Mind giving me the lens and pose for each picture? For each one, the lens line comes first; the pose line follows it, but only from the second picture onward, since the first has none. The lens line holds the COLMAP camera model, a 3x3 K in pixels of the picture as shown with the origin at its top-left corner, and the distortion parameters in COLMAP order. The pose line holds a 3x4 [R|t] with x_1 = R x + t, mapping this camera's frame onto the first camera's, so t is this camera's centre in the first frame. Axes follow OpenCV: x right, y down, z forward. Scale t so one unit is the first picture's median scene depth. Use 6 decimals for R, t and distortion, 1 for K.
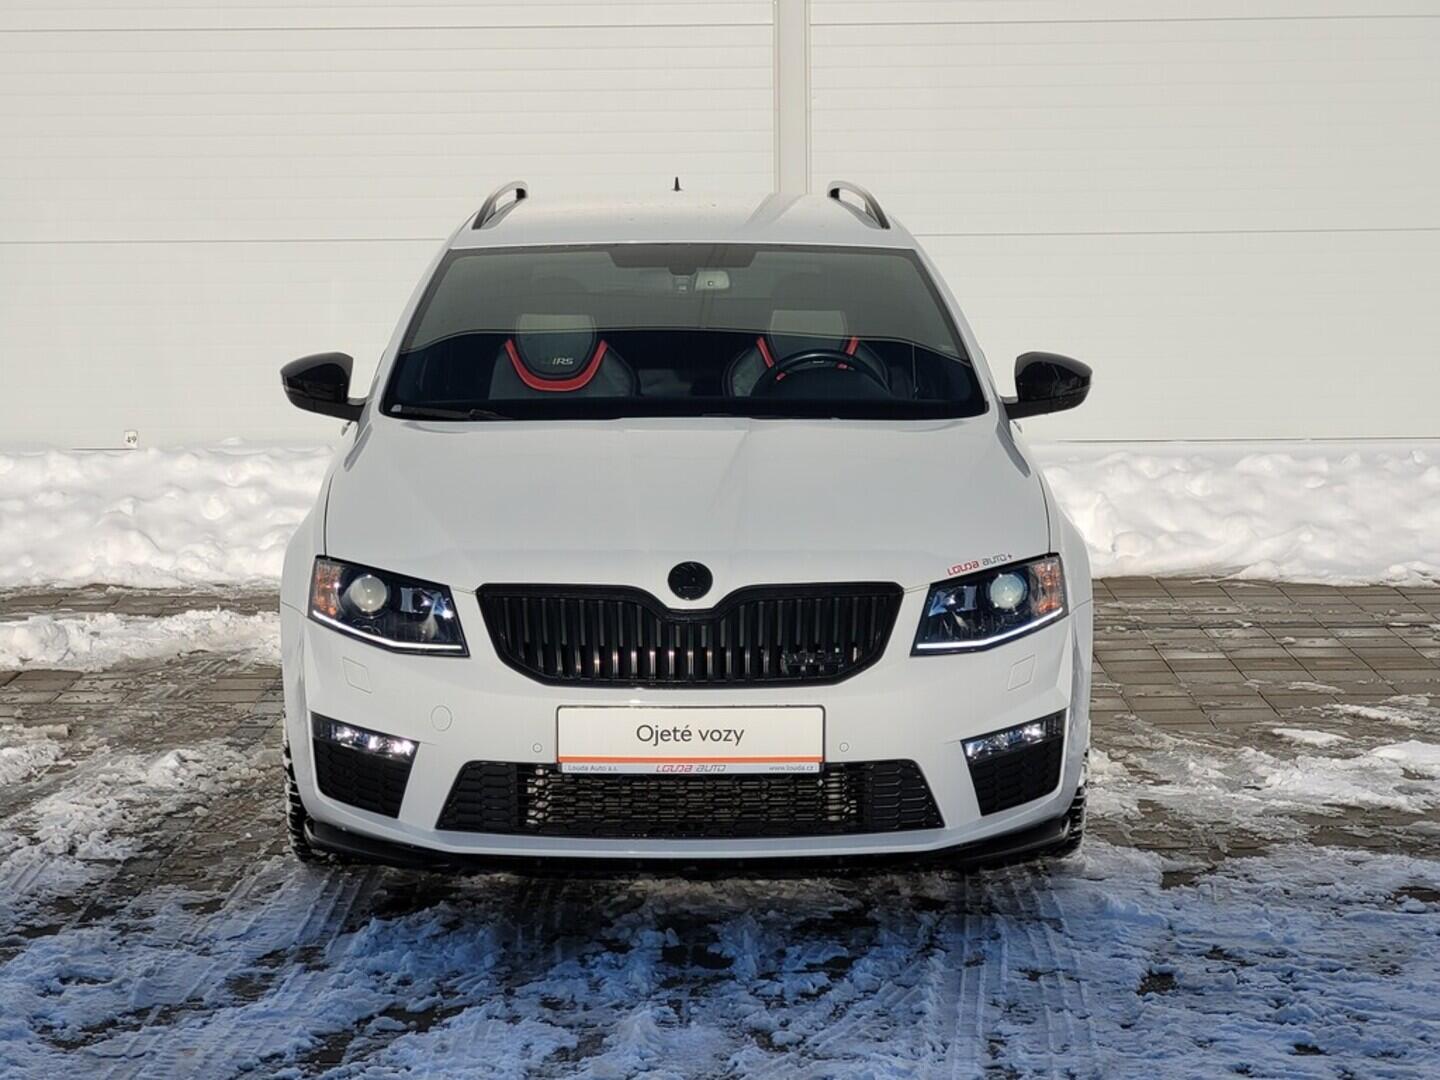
lens RADIAL K [[3163.0, 0, 719.6], [0, 3163.0, 538.9], [0, 0, 1]] dist [-0.154330, 0.000000]
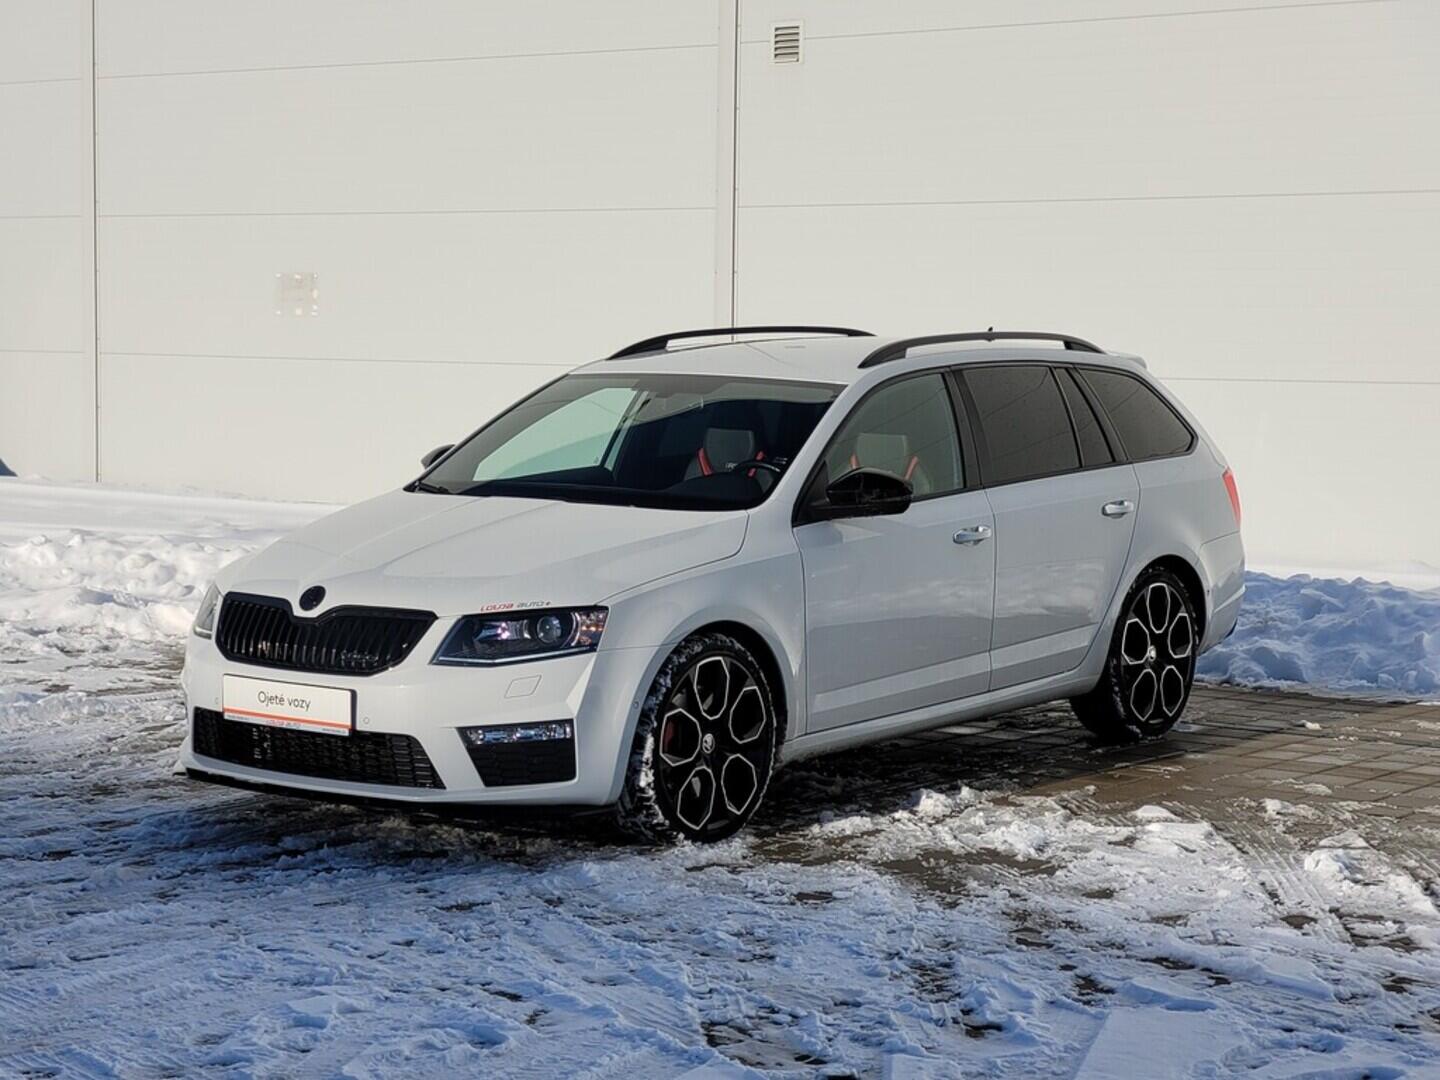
lens RADIAL K [[3163.0, 0, 720.3], [0, 3163.0, 540.3], [0, 0, 1]] dist [-0.154330, 0.000000]
pose [[0.776141, 0.058964, -0.627796, 1.044933], [-0.088450, 0.995955, -0.015808, -0.007065], [0.624325, 0.067798, 0.778217, -0.017854]]
